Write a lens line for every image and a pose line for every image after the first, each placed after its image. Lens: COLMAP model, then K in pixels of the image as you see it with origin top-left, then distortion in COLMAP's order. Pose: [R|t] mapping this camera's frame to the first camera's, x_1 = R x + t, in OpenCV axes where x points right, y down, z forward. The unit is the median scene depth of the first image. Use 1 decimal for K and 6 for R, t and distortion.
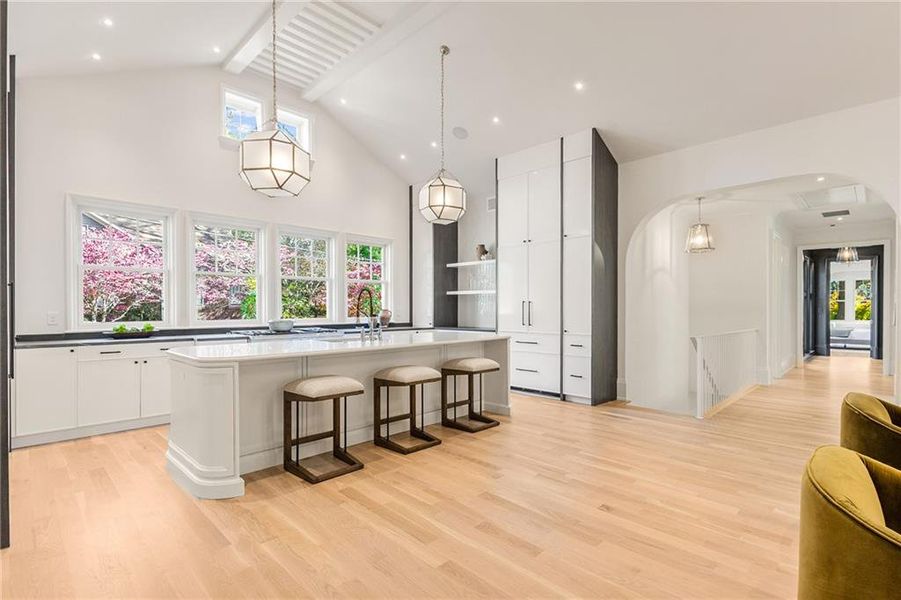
lens RADIAL K [[434.5, 0, 453.9], [0, 434.5, 304.9], [0, 0, 1]] dist [0.012748, -0.000699]
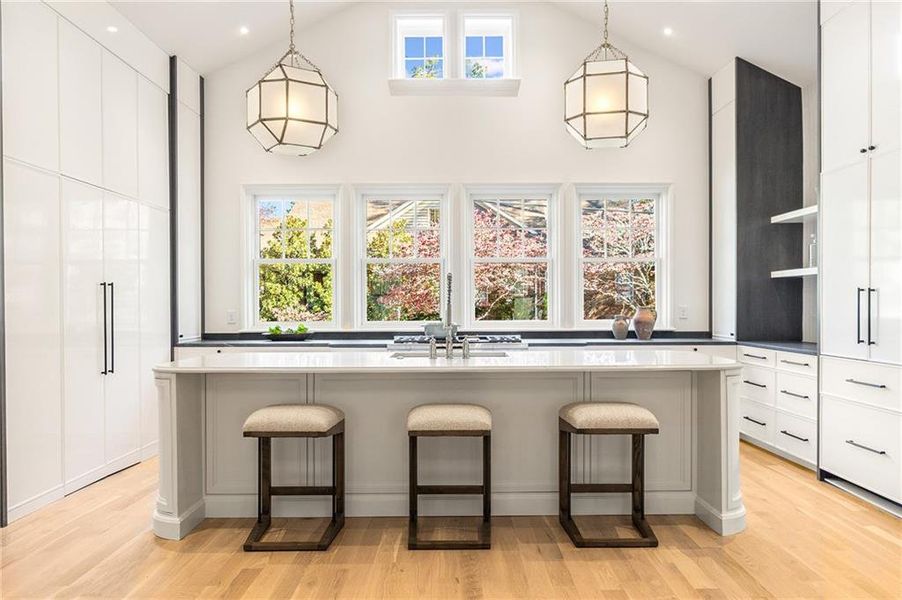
lens RADIAL K [[671.2, 0, 454.7], [0, 671.2, 309.6], [0, 0, 1]] dist [-0.006615, 0.009600]
pose [[0.699156, 0.003205, -0.714962, 0.307065], [0.008600, 0.999880, 0.012892, 0.000129], [0.714917, -0.015162, 0.699044, 0.206167]]
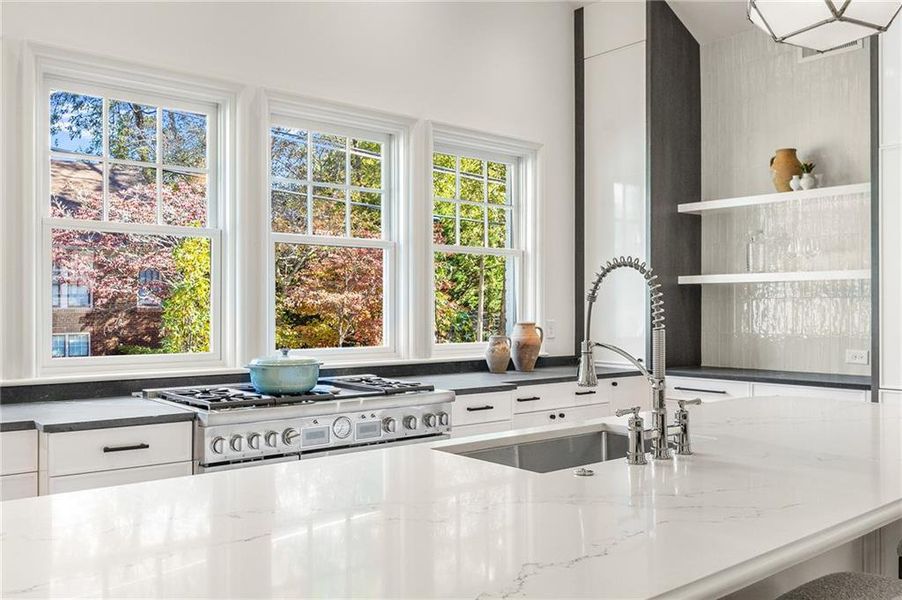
lens RADIAL K [[772.4, 0, 450.5], [0, 772.4, 296.2], [0, 0, 1]] dist [0.013675, -0.020519]
pose [[0.995837, -0.001521, -0.091139, -0.168270], [0.000625, 0.999951, -0.009863, -0.006512], [0.091150, 0.009765, 0.995789, 0.323124]]
